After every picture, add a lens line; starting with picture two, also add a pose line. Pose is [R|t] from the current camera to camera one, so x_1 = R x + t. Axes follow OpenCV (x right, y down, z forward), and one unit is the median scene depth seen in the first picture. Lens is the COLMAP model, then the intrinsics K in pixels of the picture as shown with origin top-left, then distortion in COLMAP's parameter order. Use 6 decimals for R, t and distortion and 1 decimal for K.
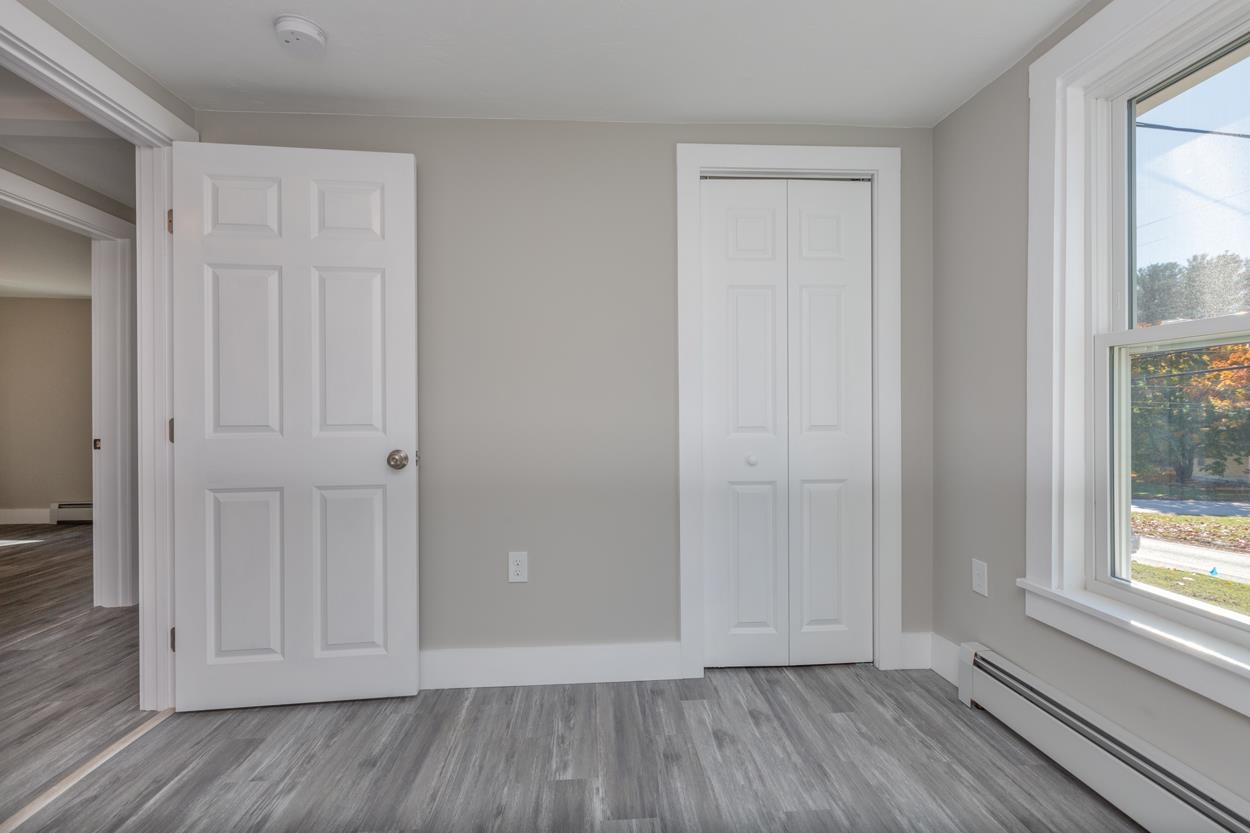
lens RADIAL K [[553.2, 0, 622.5], [0, 553.2, 410.5], [0, 0, 1]] dist [-0.000132, -0.001166]
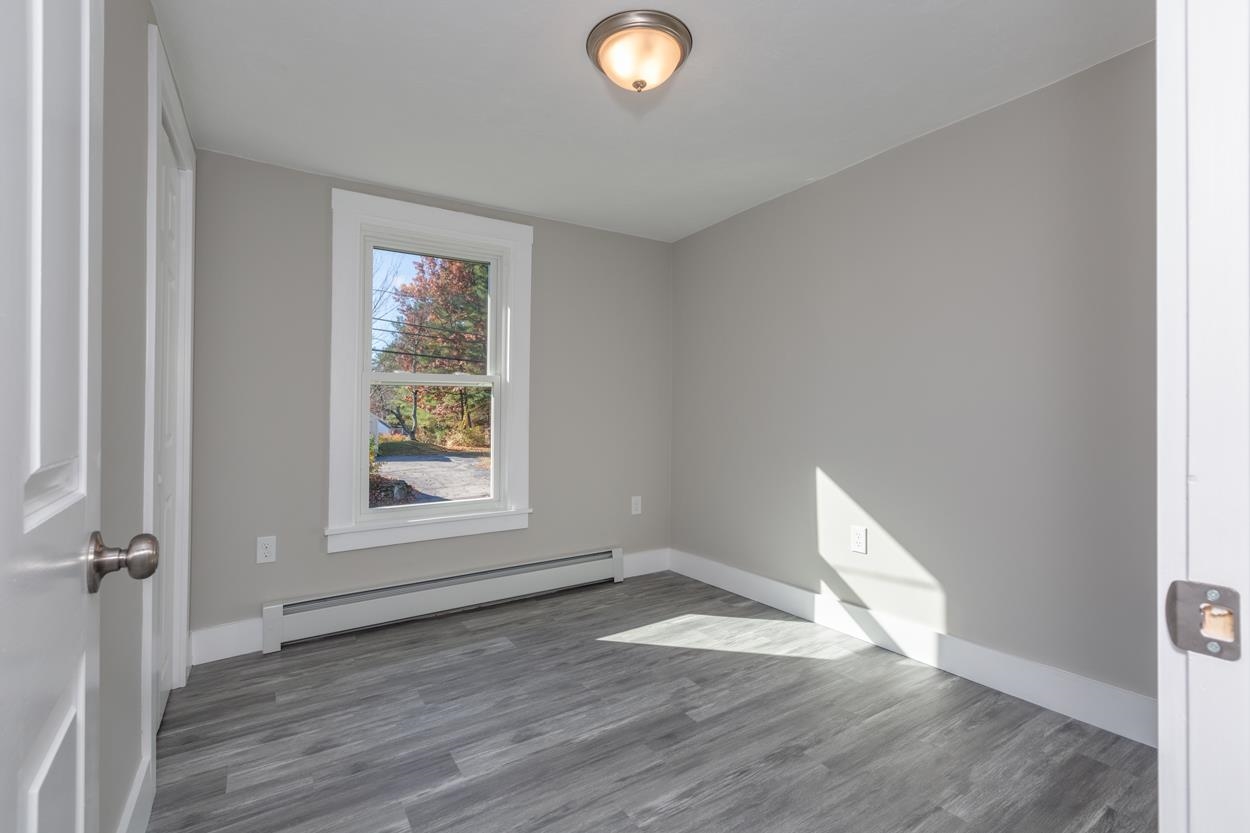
lens RADIAL K [[553.2, 0, 627.4], [0, 553.2, 424.0], [0, 0, 1]] dist [-0.000132, -0.001166]
pose [[-0.490293, -0.007032, 0.871529, -0.922905], [0.006077, 0.999916, 0.011486, 0.006566], [-0.871536, 0.010928, -0.490209, 0.977552]]
